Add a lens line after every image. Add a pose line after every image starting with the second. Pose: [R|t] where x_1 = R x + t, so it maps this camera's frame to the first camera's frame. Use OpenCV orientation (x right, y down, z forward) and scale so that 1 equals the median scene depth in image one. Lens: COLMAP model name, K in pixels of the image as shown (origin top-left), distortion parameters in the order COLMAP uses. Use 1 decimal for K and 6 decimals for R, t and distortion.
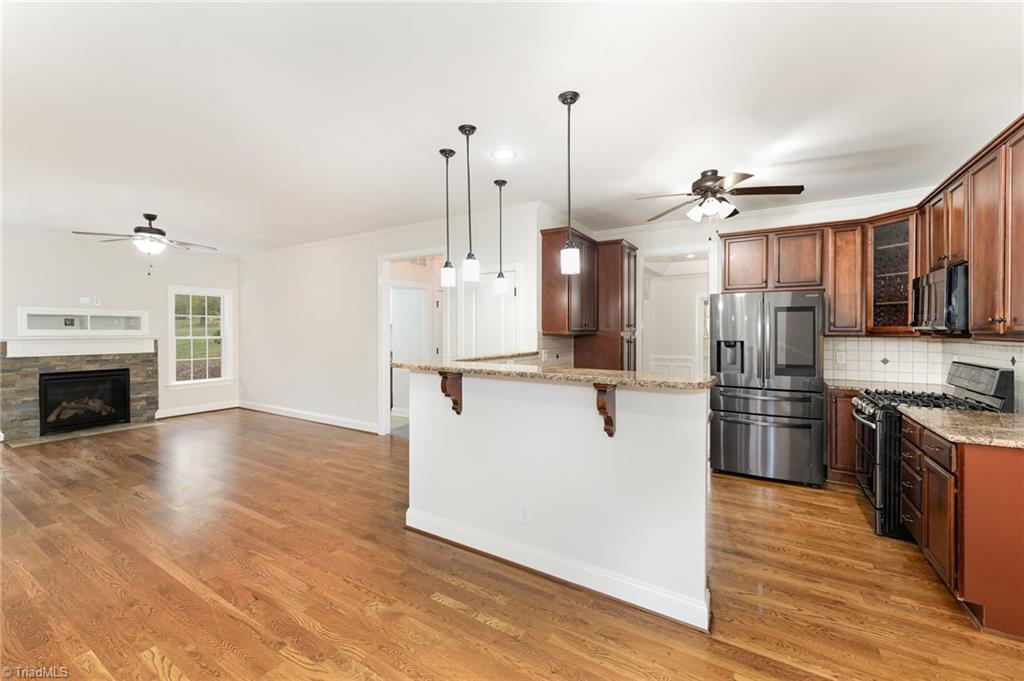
lens RADIAL K [[409.3, 0, 509.8], [0, 409.3, 334.8], [0, 0, 1]] dist [-0.000887, 0.000017]
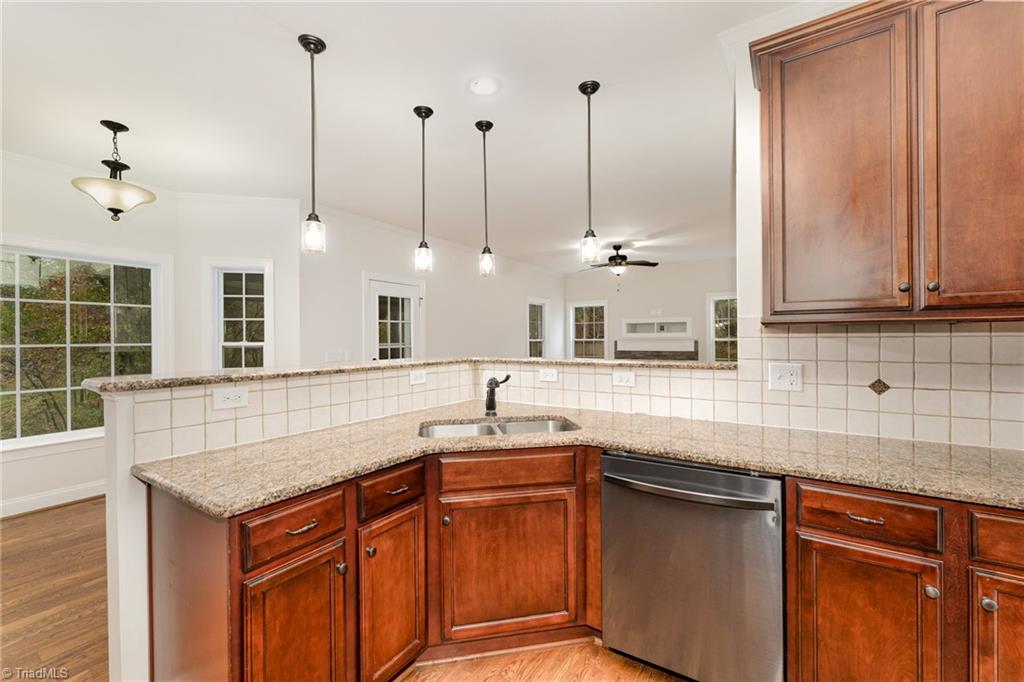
lens RADIAL K [[407.7, 0, 512.0], [0, 407.7, 341.0], [0, 0, 1]] dist [0.000228, 0.000019]
pose [[-0.037204, 0.004414, -0.999298, 0.371112], [-0.002665, 0.999986, 0.004516, 0.009710], [0.999304, 0.002831, -0.037191, 0.566194]]
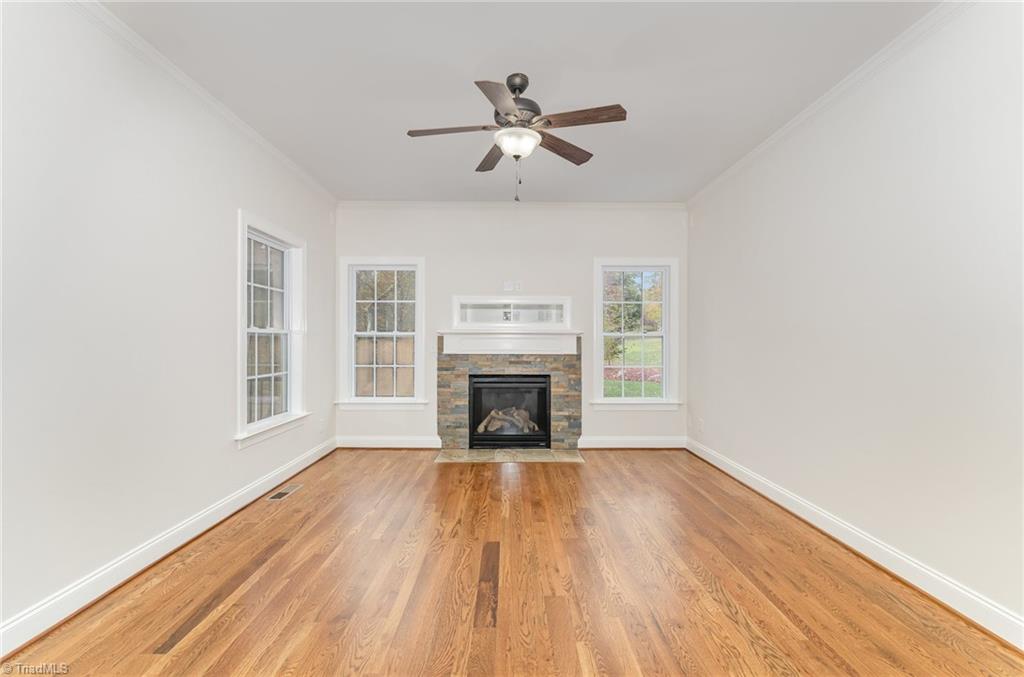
lens RADIAL K [[411.9, 0, 510.1], [0, 411.9, 342.5], [0, 0, 1]] dist [0.000271, -0.000005]
pose [[0.530995, 0.004233, -0.847364, -0.362672], [-0.009090, 0.999958, -0.000701, 0.027185], [0.847326, 0.008075, 0.531011, 0.579069]]
